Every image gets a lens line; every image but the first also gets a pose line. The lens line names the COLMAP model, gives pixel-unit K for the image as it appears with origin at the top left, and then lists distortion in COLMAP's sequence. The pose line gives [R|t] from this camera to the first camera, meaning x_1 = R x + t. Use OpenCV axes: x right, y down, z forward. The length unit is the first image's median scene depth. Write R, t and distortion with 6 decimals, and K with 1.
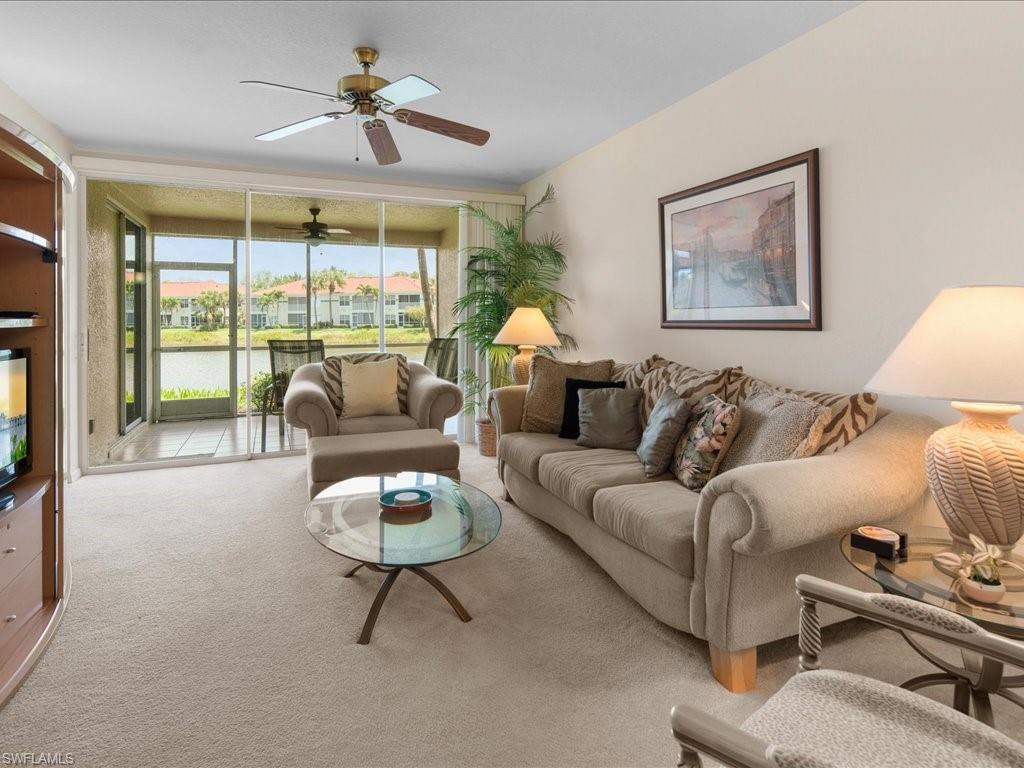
lens RADIAL K [[563.4, 0, 505.9], [0, 563.4, 317.0], [0, 0, 1]] dist [0.002593, -0.000343]
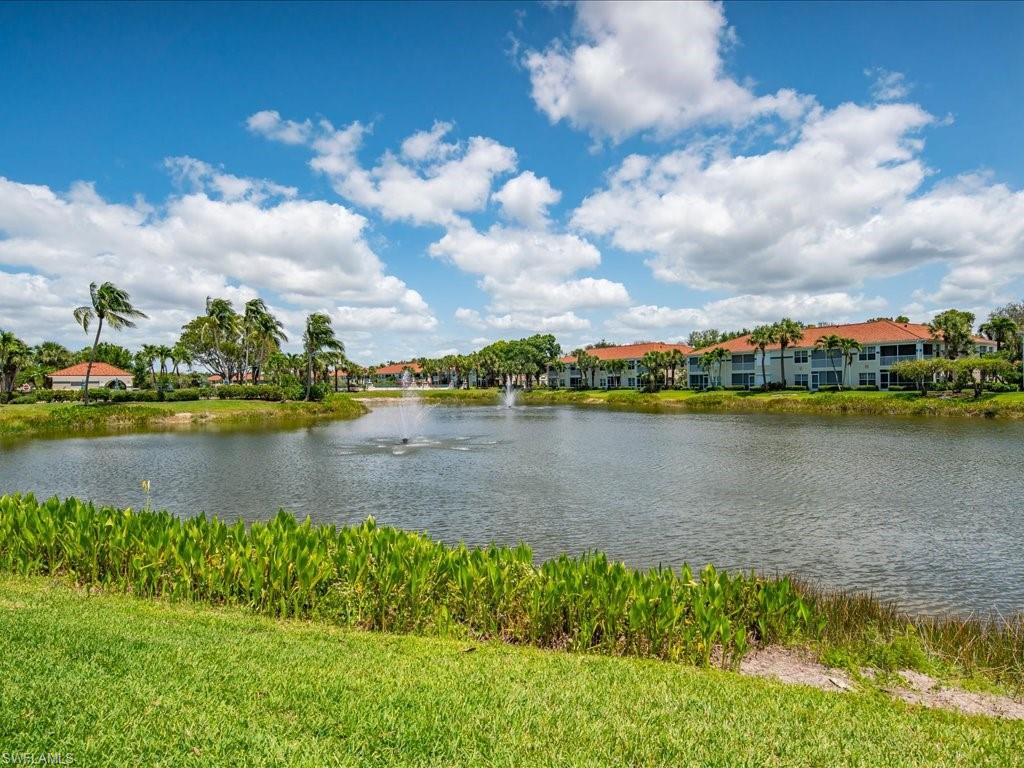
lens RADIAL K [[553.6, 0, 512.0], [0, 553.6, 384.0], [0, 0, 1]] dist [0.003673, 0.000658]
pose [[0.722852, -0.001803, -0.691001, -0.661164], [0.009365, 0.999930, 0.007188, 0.015763], [0.690940, -0.011668, 0.722818, 2.497896]]
